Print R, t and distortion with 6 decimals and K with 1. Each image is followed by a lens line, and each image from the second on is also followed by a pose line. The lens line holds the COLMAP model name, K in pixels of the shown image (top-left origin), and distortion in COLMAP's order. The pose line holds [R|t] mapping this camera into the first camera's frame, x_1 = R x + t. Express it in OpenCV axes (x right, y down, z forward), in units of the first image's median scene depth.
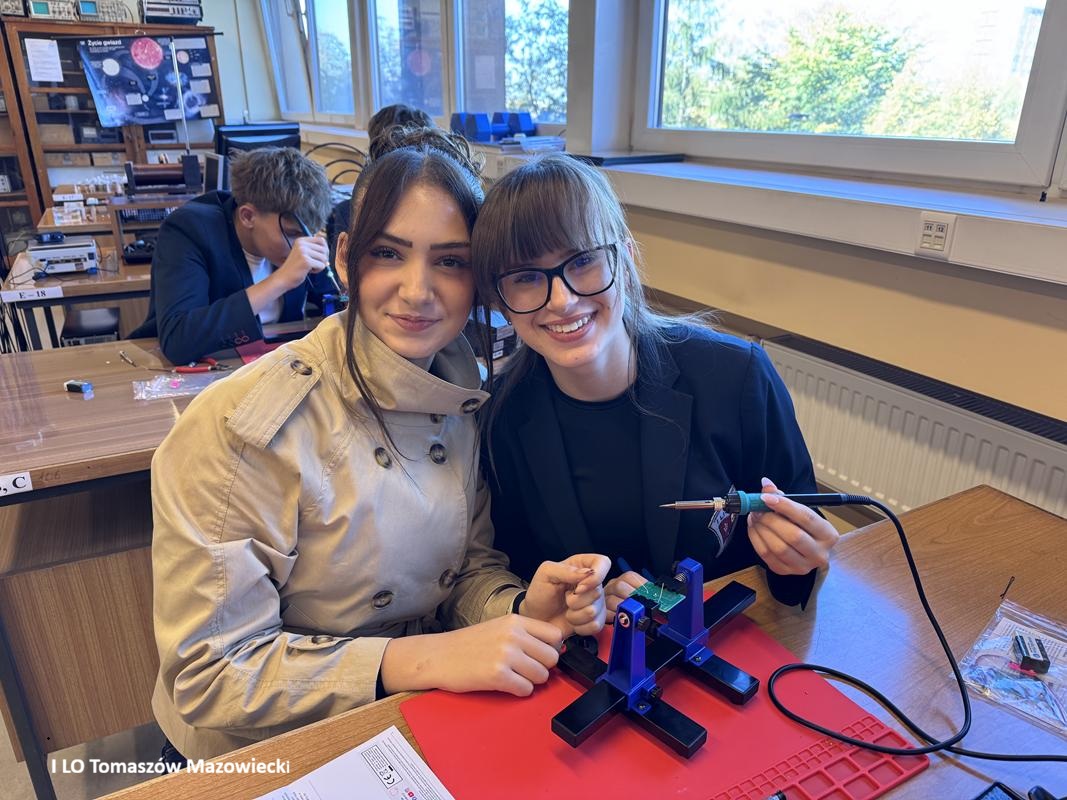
lens RADIAL K [[764.8, 0, 537.5], [0, 764.8, 404.5], [0, 0, 1]] dist [-0.022725, -0.003718]
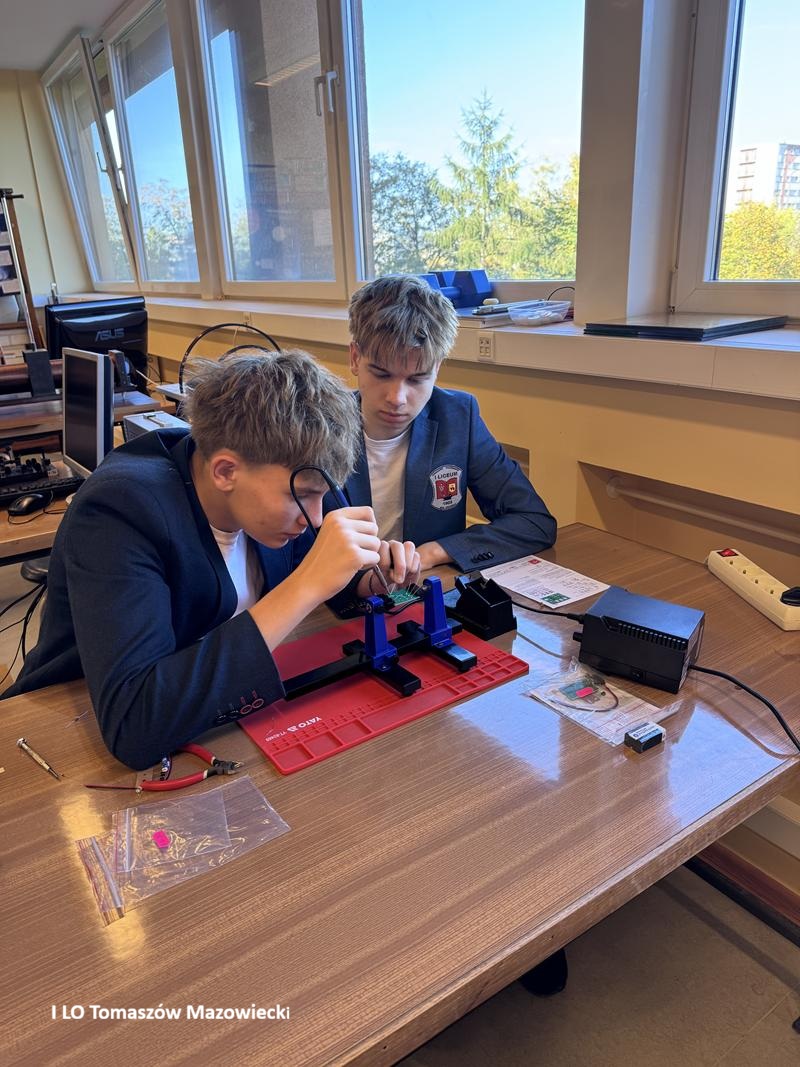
lens RADIAL K [[764.8, 0, 398.7], [0, 764.8, 531.4], [0, 0, 1]] dist [-0.022725, -0.003718]
pose [[0.993624, -0.079094, 0.080347, -0.181138], [0.081571, 0.996273, -0.028029, -0.106109], [-0.077831, 0.034404, 0.996373, 0.252889]]
